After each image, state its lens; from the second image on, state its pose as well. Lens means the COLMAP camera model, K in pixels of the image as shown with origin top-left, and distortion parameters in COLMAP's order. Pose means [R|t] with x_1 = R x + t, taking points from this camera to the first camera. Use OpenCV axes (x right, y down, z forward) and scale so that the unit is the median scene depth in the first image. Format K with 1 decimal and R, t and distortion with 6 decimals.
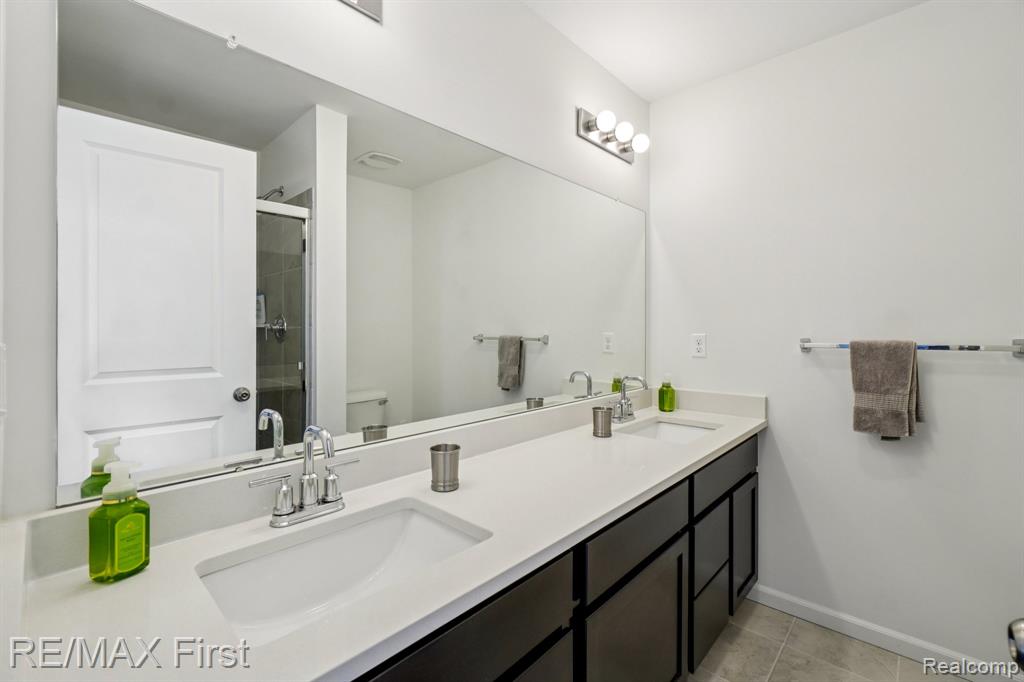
lens RADIAL K [[444.6, 0, 511.5], [0, 444.6, 333.3], [0, 0, 1]] dist [0.003549, -0.000285]
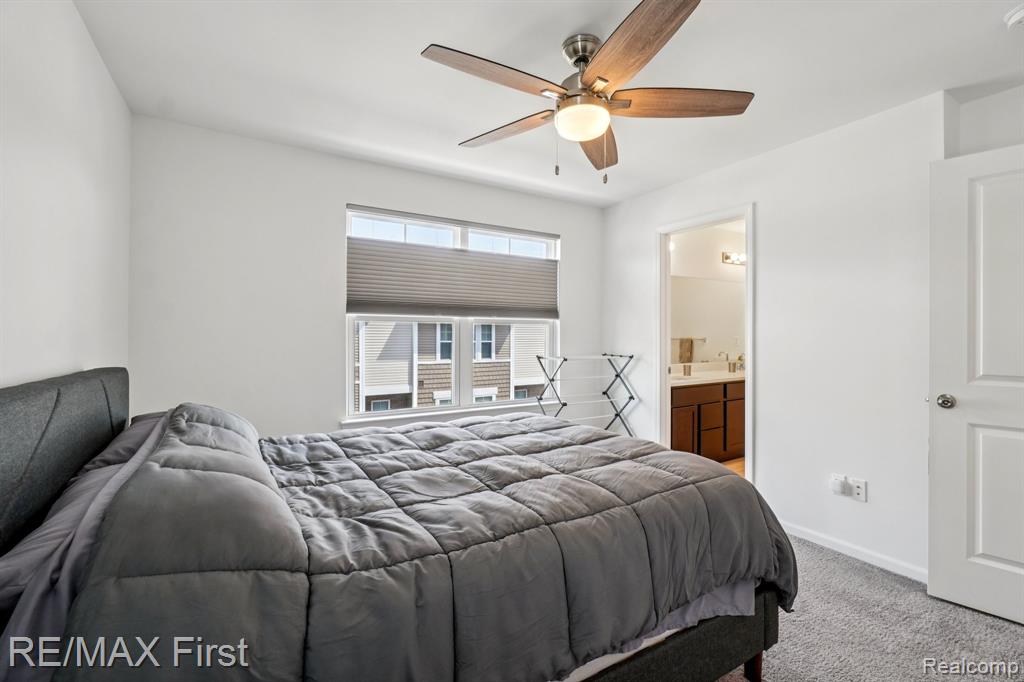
lens RADIAL K [[444.6, 0, 505.8], [0, 444.6, 331.0], [0, 0, 1]] dist [0.003549, -0.000285]
pose [[0.959908, 0.004775, -0.280275, -0.318058], [-0.007312, 0.999941, -0.008009, -0.005552], [0.280221, 0.009738, 0.959886, -1.750815]]
